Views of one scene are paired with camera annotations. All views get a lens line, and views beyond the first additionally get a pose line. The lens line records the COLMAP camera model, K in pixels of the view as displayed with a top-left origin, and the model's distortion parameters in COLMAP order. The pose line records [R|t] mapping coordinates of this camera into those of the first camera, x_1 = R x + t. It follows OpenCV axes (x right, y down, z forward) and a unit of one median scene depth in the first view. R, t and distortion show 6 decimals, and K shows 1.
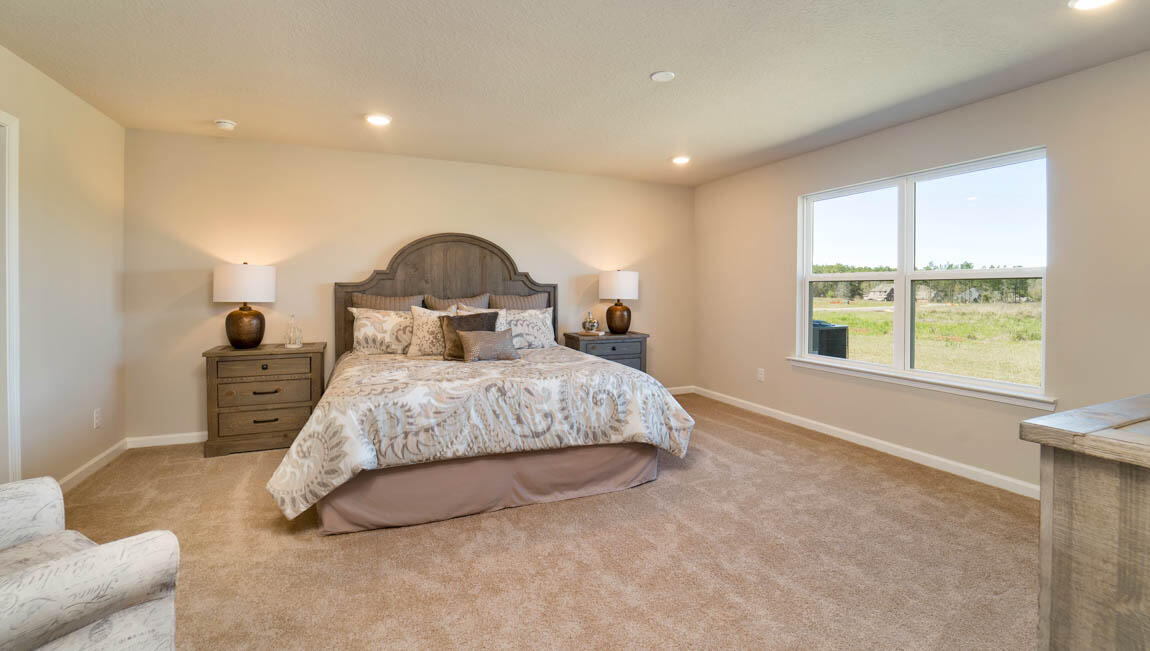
lens RADIAL K [[485.8, 0, 590.7], [0, 485.8, 293.0], [0, 0, 1]] dist [-0.025311, -0.000242]
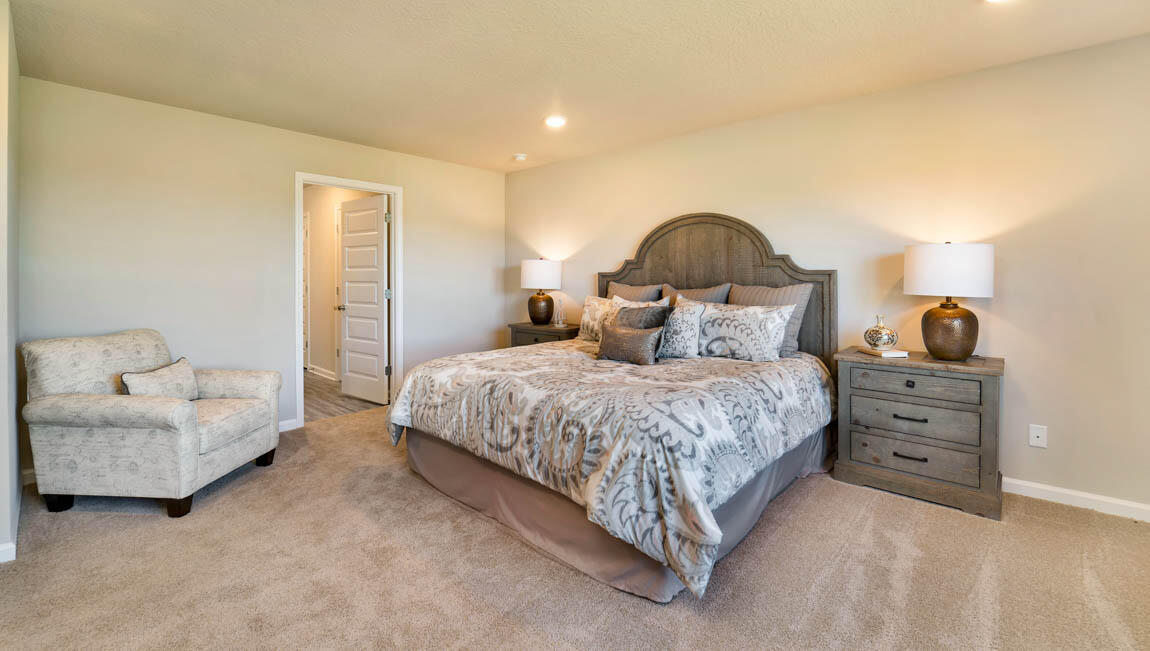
lens RADIAL K [[485.8, 0, 590.7], [0, 485.8, 293.0], [0, 0, 1]] dist [-0.025311, -0.000242]
pose [[0.403667, 0.023712, -0.914599, 0.526558], [-0.004896, 0.999706, 0.023757, -0.001673], [0.914893, -0.005112, 0.403664, 0.582083]]
